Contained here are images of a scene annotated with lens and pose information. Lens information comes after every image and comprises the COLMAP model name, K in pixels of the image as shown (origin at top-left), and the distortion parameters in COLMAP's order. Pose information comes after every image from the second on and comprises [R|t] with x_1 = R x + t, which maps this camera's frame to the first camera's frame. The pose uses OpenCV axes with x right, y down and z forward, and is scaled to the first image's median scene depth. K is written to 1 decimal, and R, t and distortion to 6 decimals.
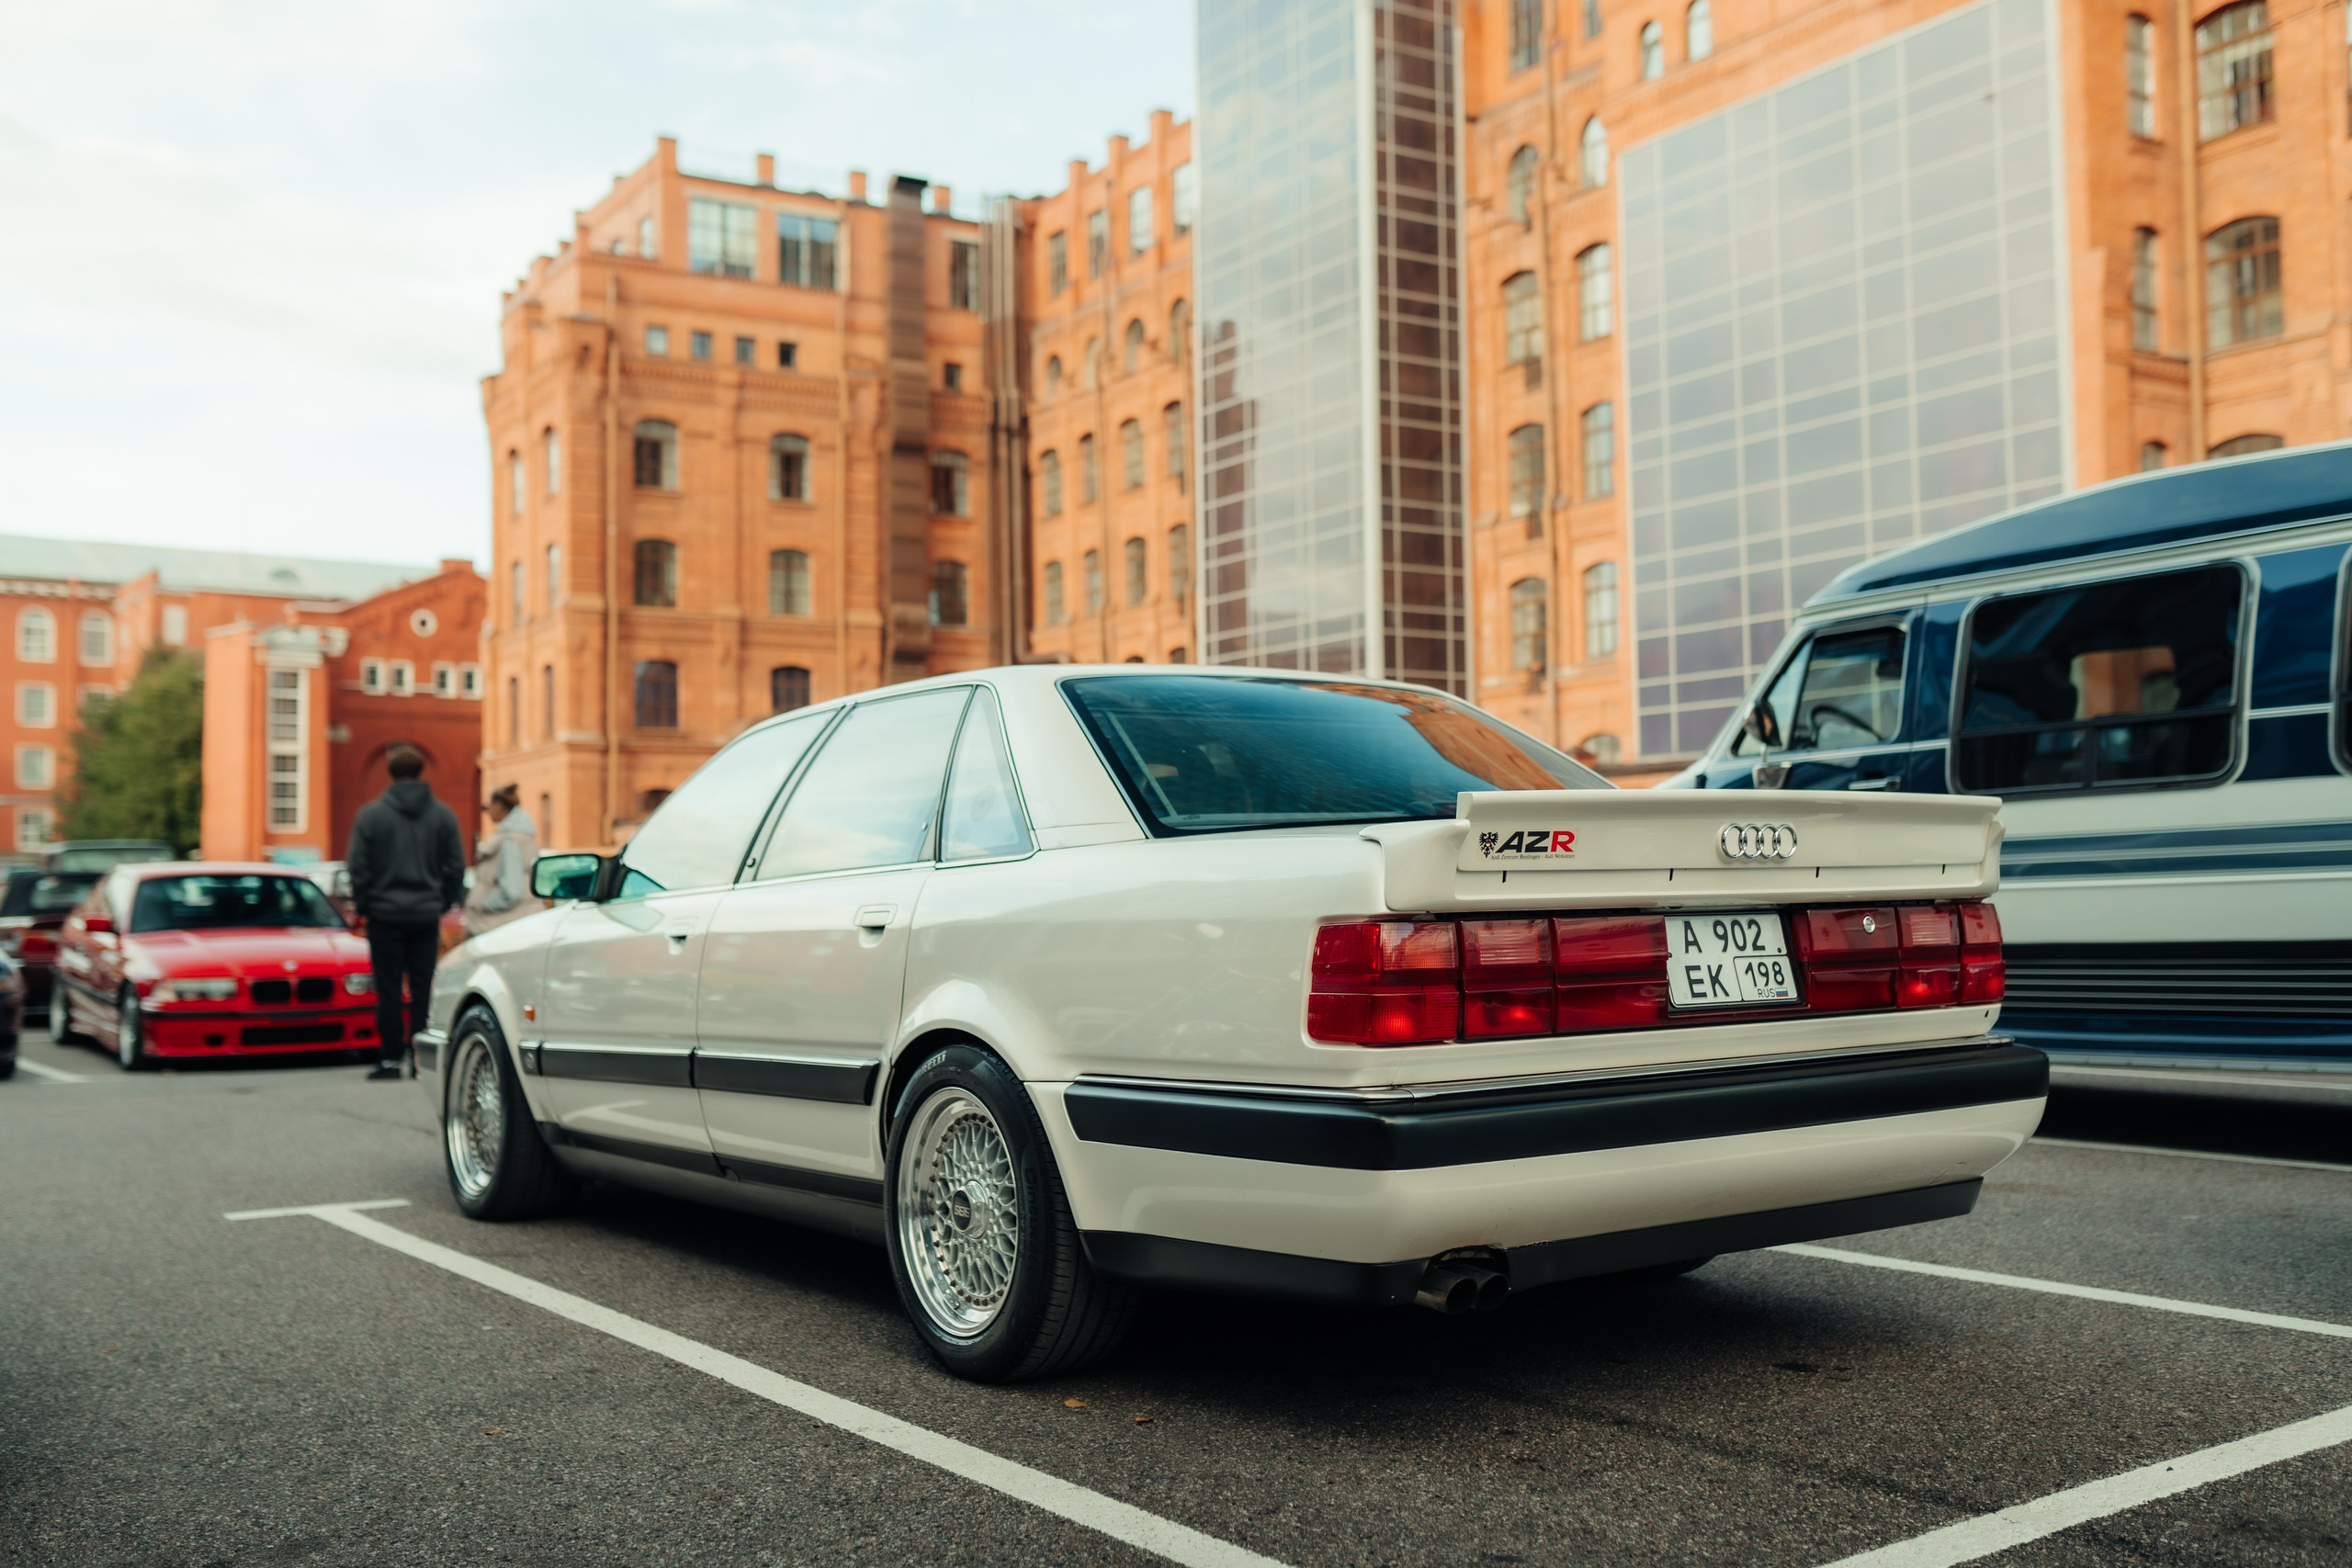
lens RADIAL K [[2282.4, 0, 1188.2], [0, 2282.4, 783.2], [0, 0, 1]] dist [0.004262, -0.004589]
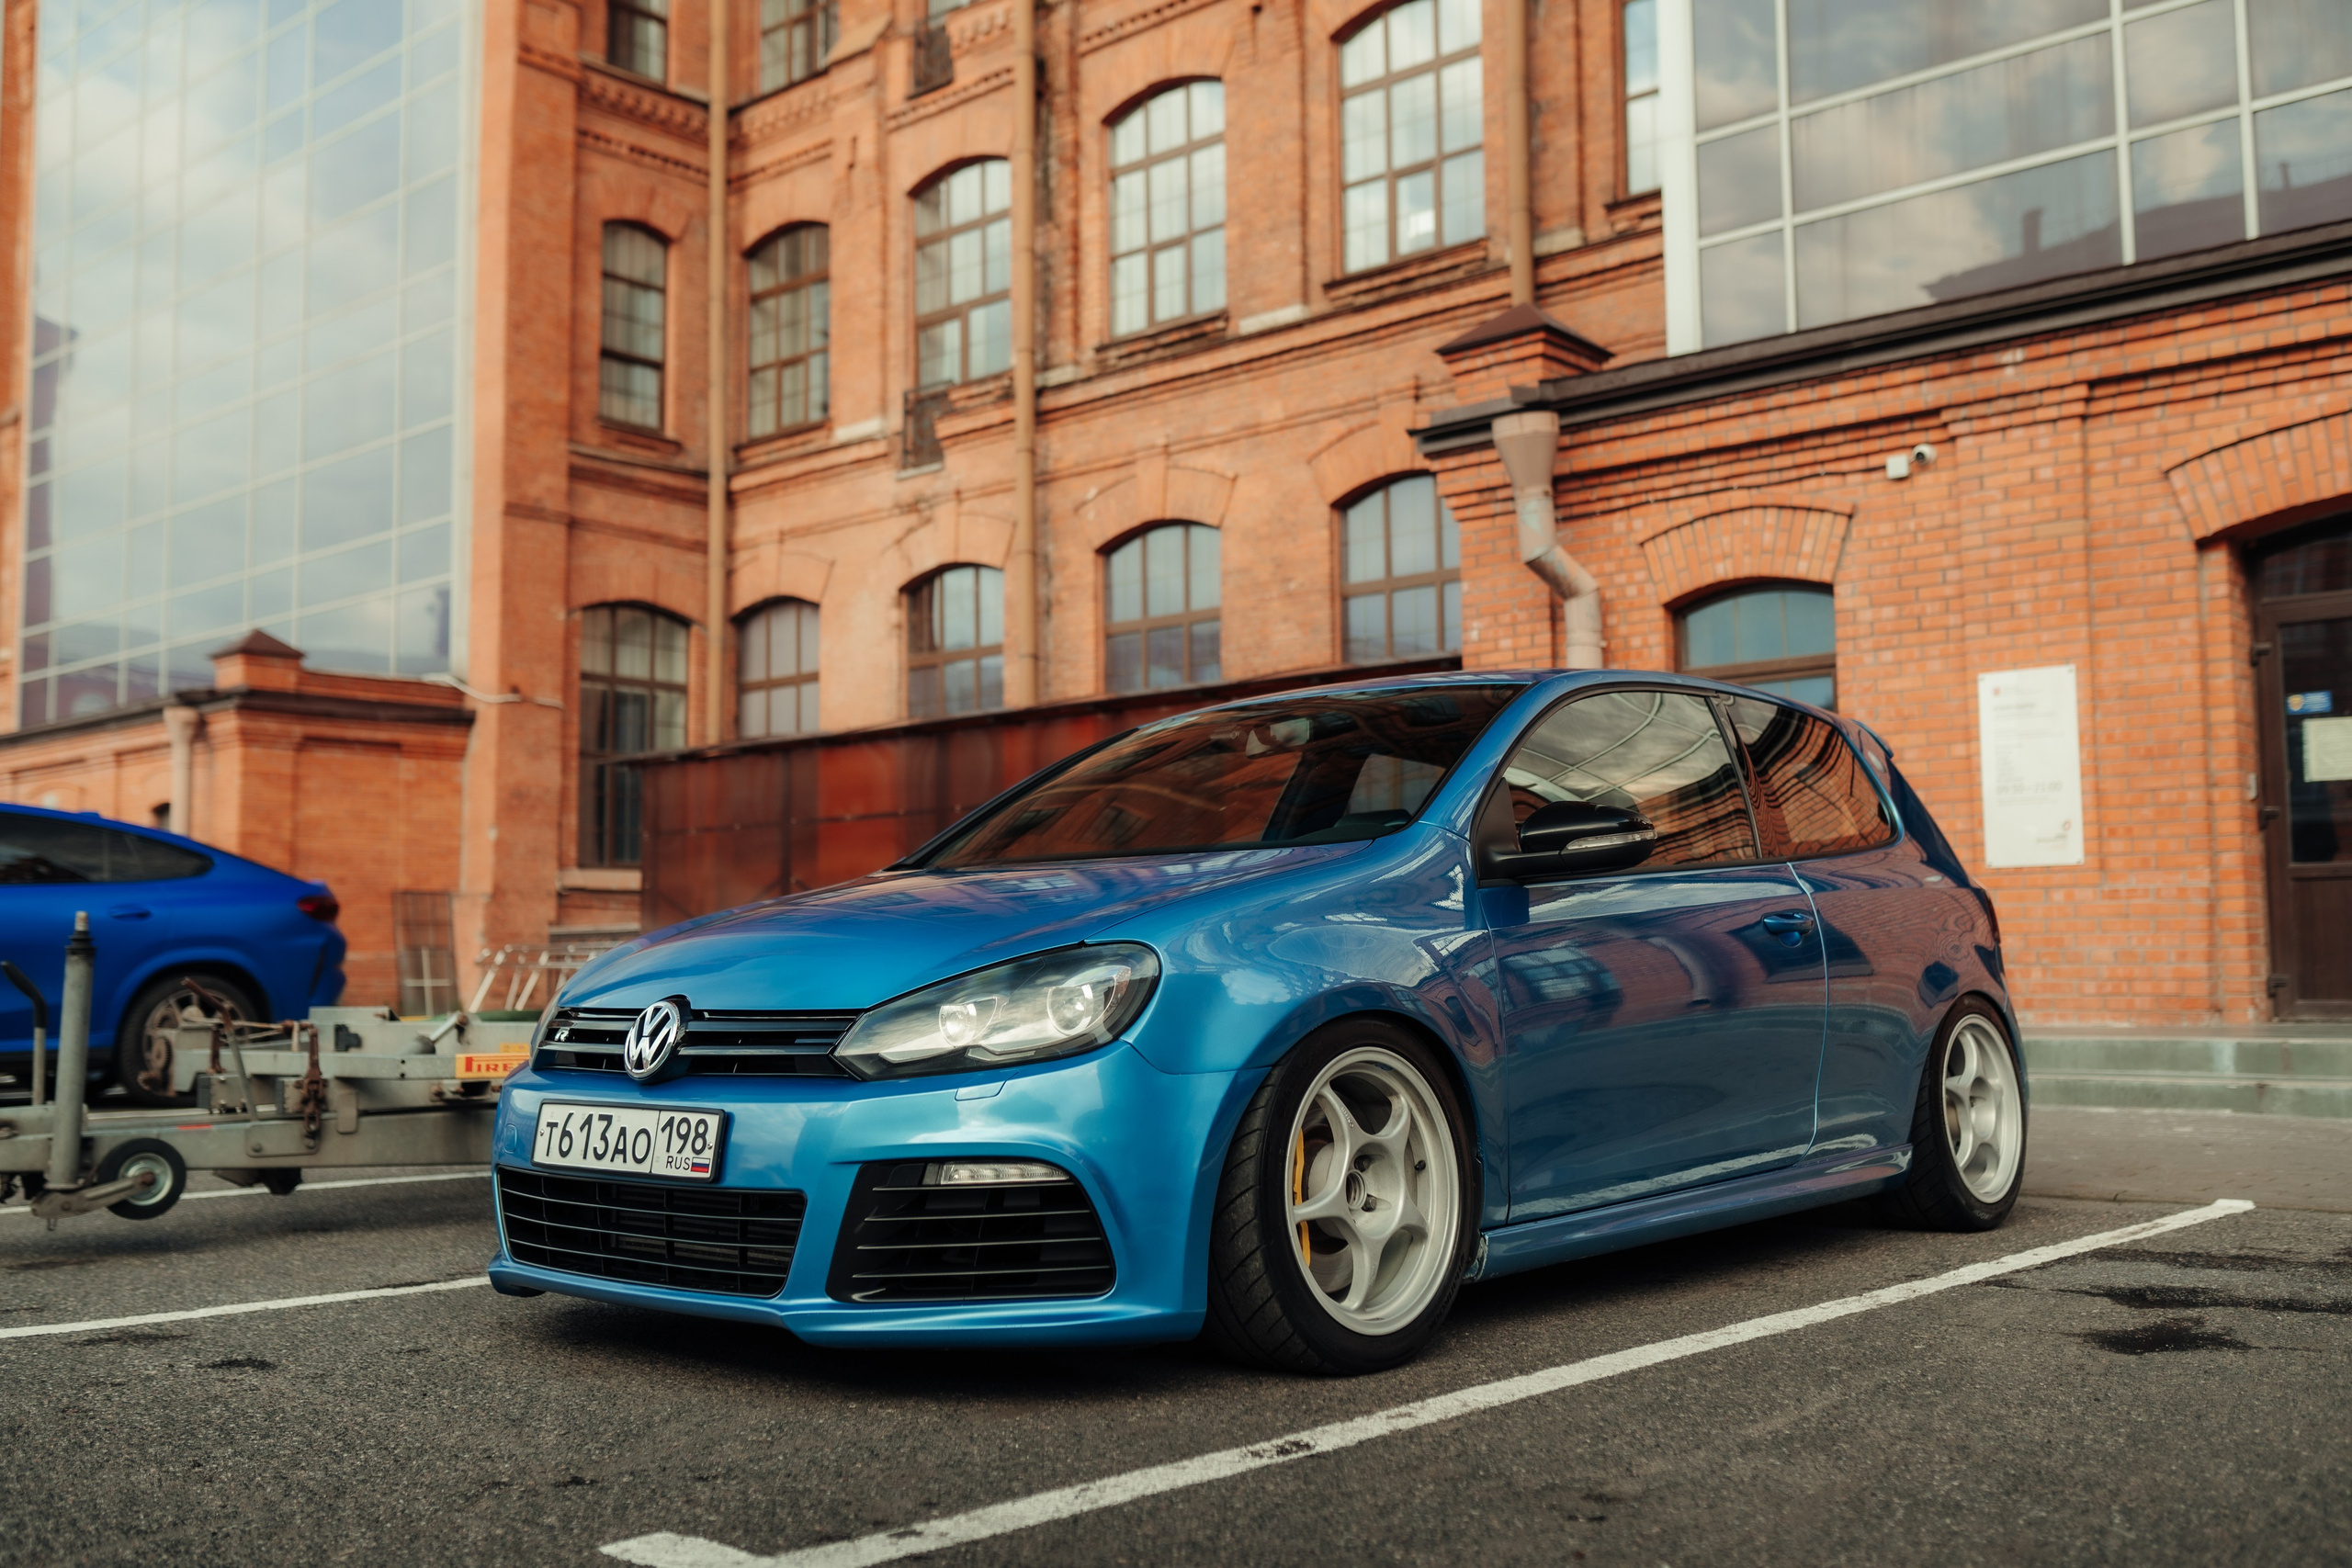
lens RADIAL K [[2227.3, 0, 1180.9], [0, 2227.3, 779.6], [0, 0, 1]] dist [0.000613, 0.008770]
pose [[0.960146, 0.030515, 0.277826, 0.224497], [-0.019011, 0.998850, -0.044009, 0.011118], [-0.278850, 0.036973, 0.959623, 0.224094]]
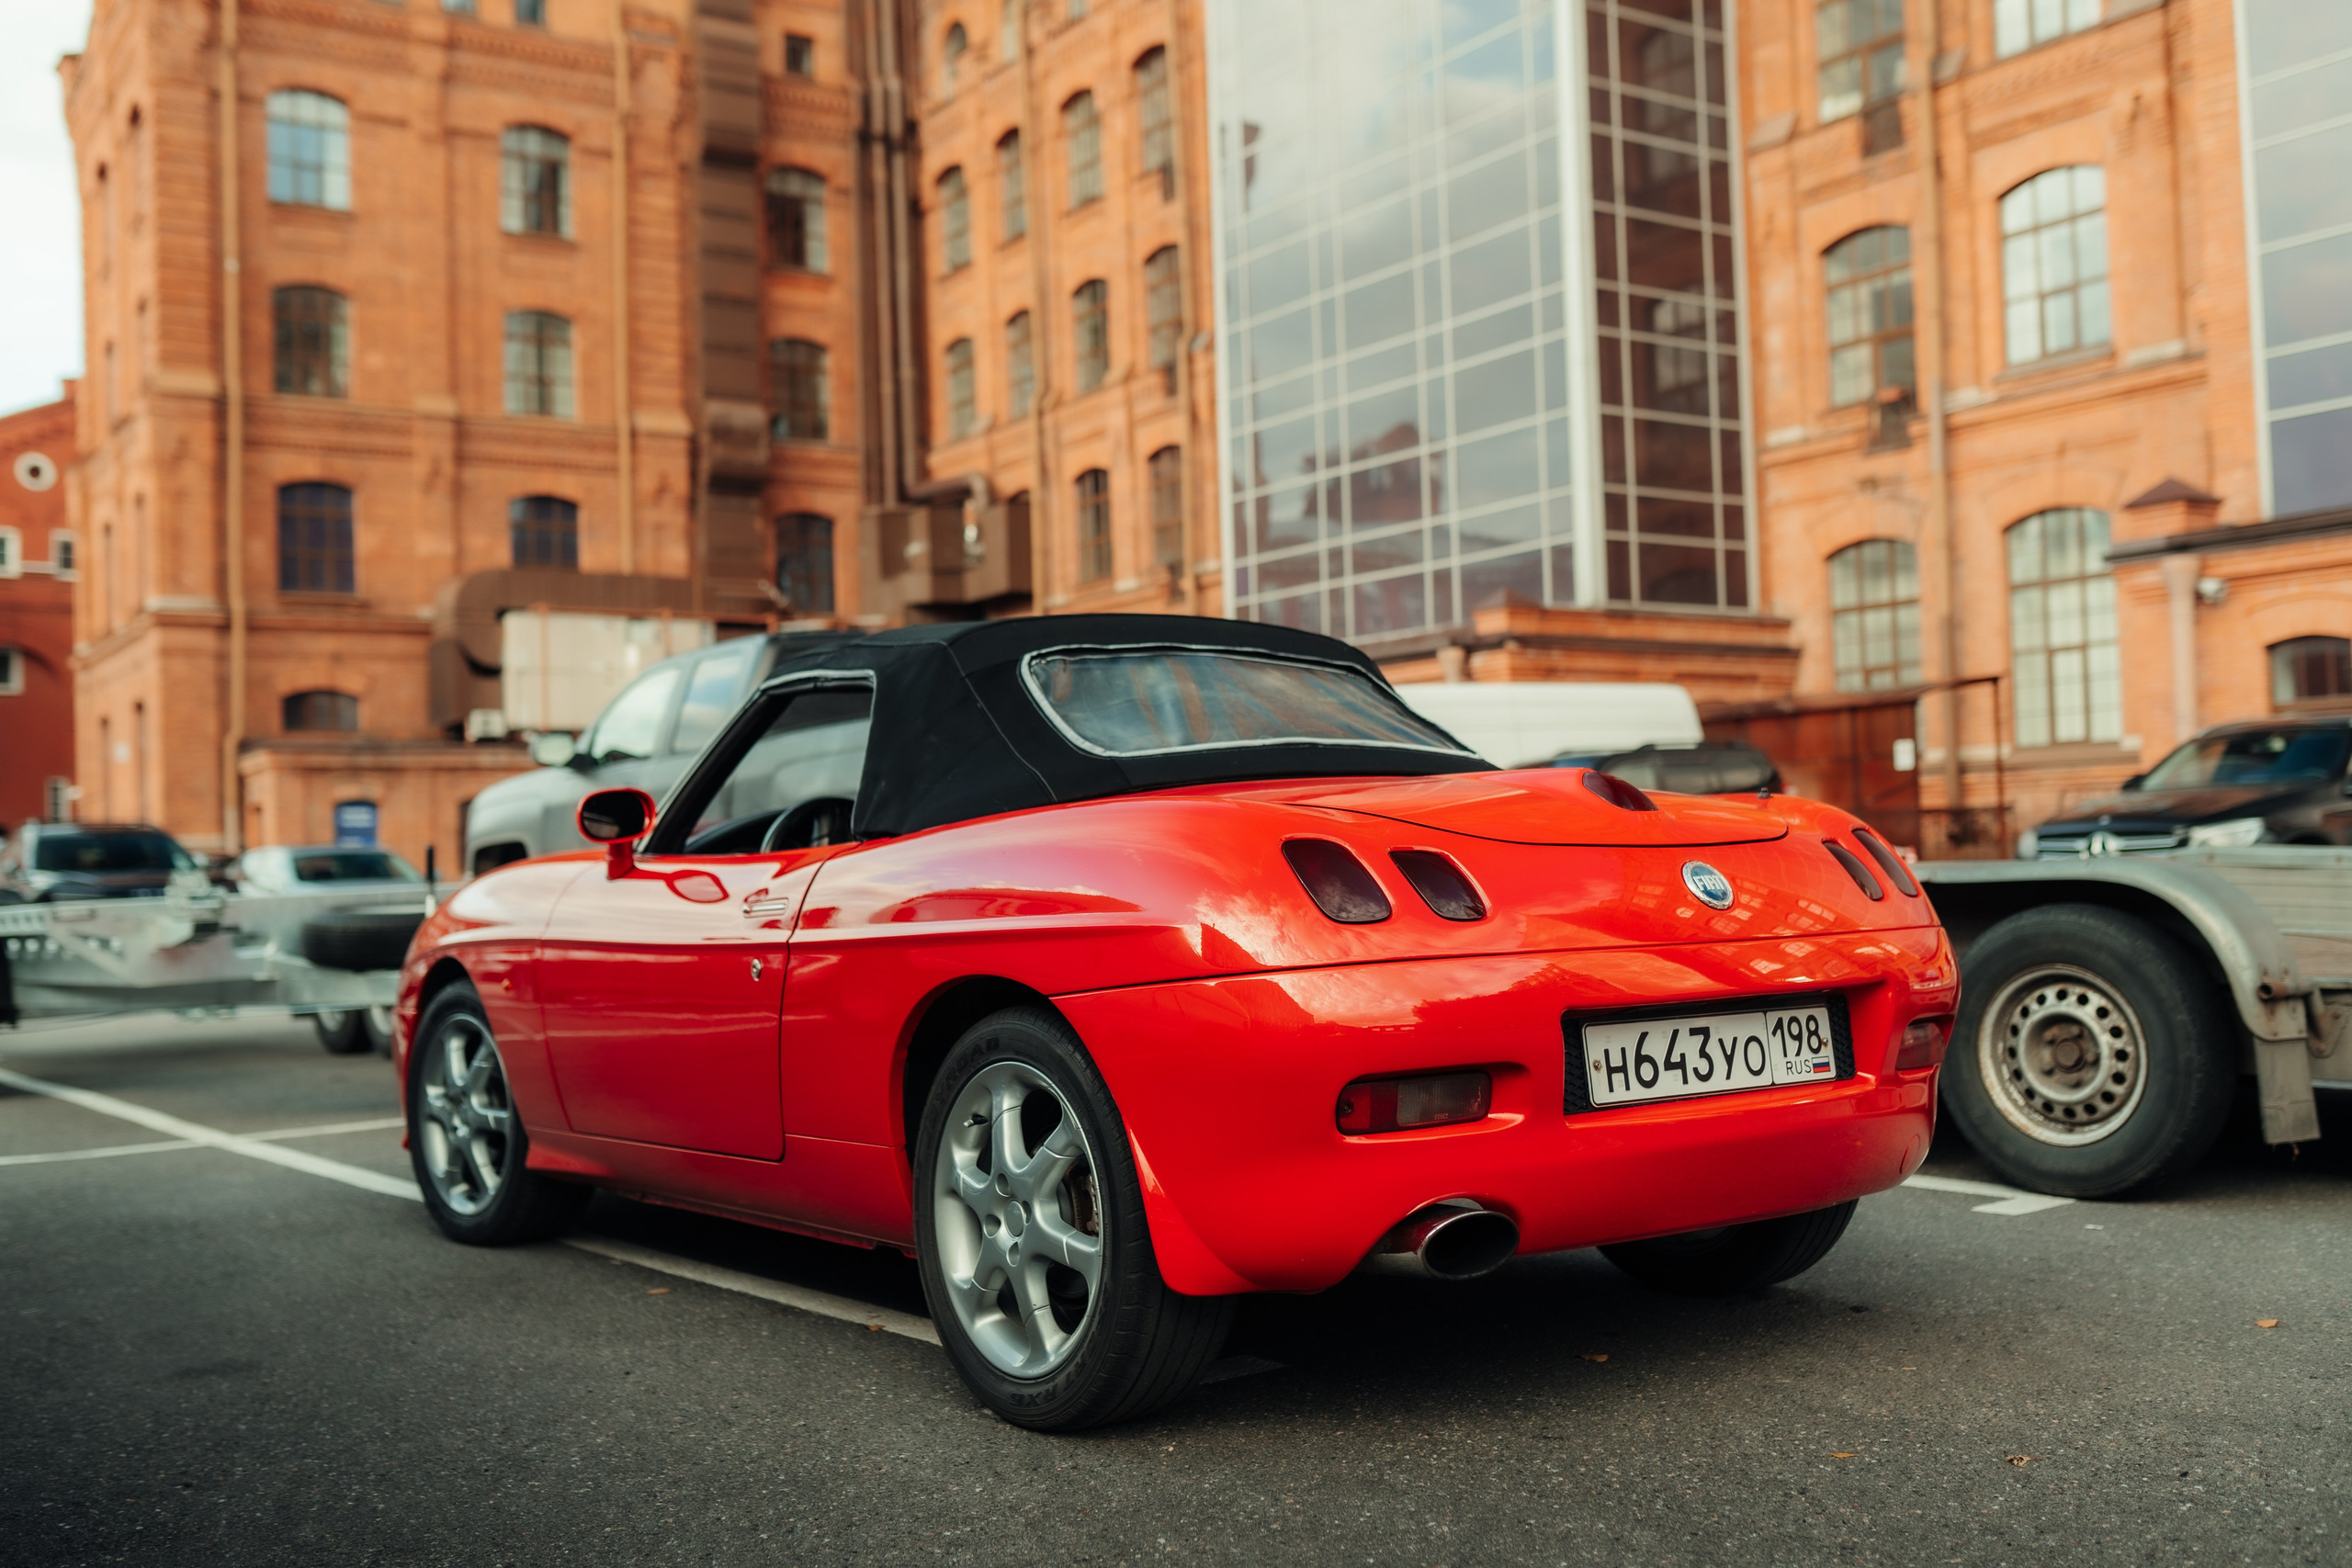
lens RADIAL K [[2266.3, 0, 1170.9], [0, 2266.3, 788.6], [0, 0, 1]] dist [-0.003992, 0.006481]
pose [[0.999351, -0.016031, 0.032253, -0.023253], [0.015452, 0.999717, 0.018113, 0.020864], [-0.032534, -0.017602, 0.999316, 0.377203]]
